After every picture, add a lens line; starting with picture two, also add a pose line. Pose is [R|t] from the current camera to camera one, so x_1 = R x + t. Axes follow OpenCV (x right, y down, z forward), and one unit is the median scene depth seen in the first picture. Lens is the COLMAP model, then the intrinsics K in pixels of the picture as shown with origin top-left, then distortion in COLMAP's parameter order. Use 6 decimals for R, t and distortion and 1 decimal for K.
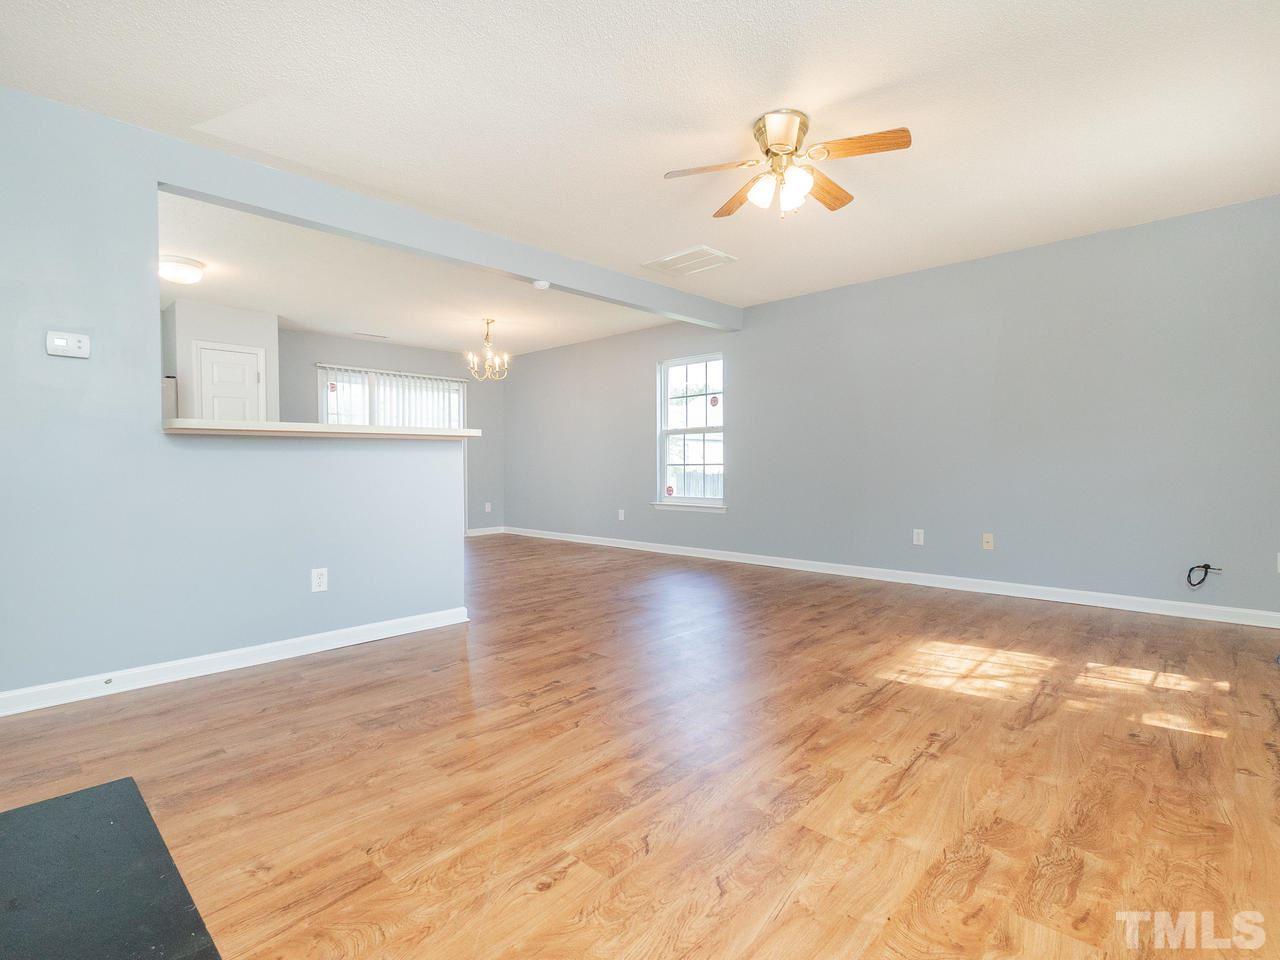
lens RADIAL K [[631.1, 0, 648.7], [0, 631.1, 475.2], [0, 0, 1]] dist [-0.002285, -0.000281]
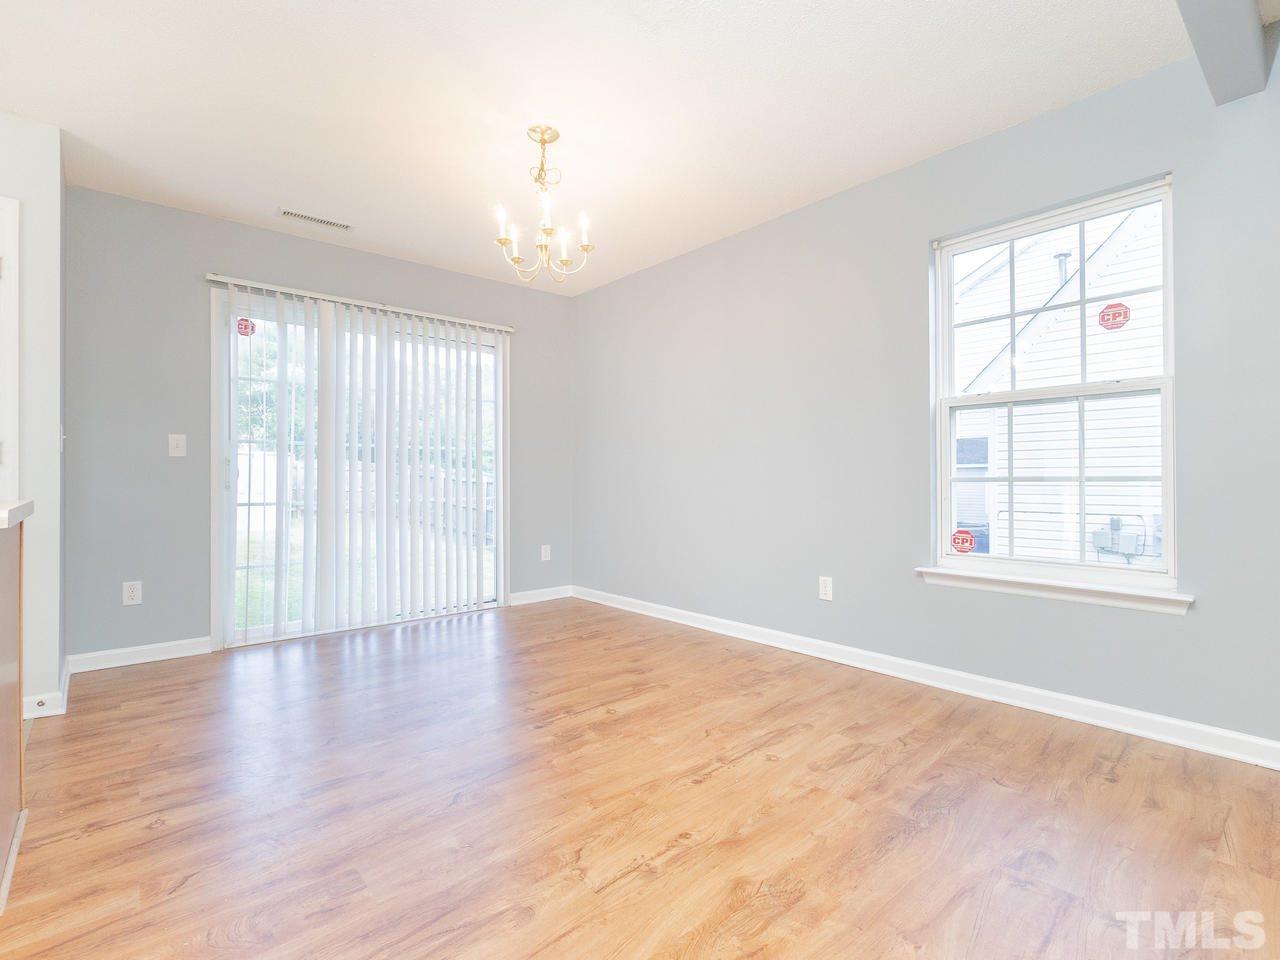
lens RADIAL K [[631.1, 0, 648.7], [0, 631.1, 475.2], [0, 0, 1]] dist [-0.002285, -0.000281]
pose [[0.995595, -0.001131, -0.093754, -0.130191], [-0.000613, 0.999827, -0.018576, -0.010586], [0.093758, 0.018551, 0.995422, 0.529128]]
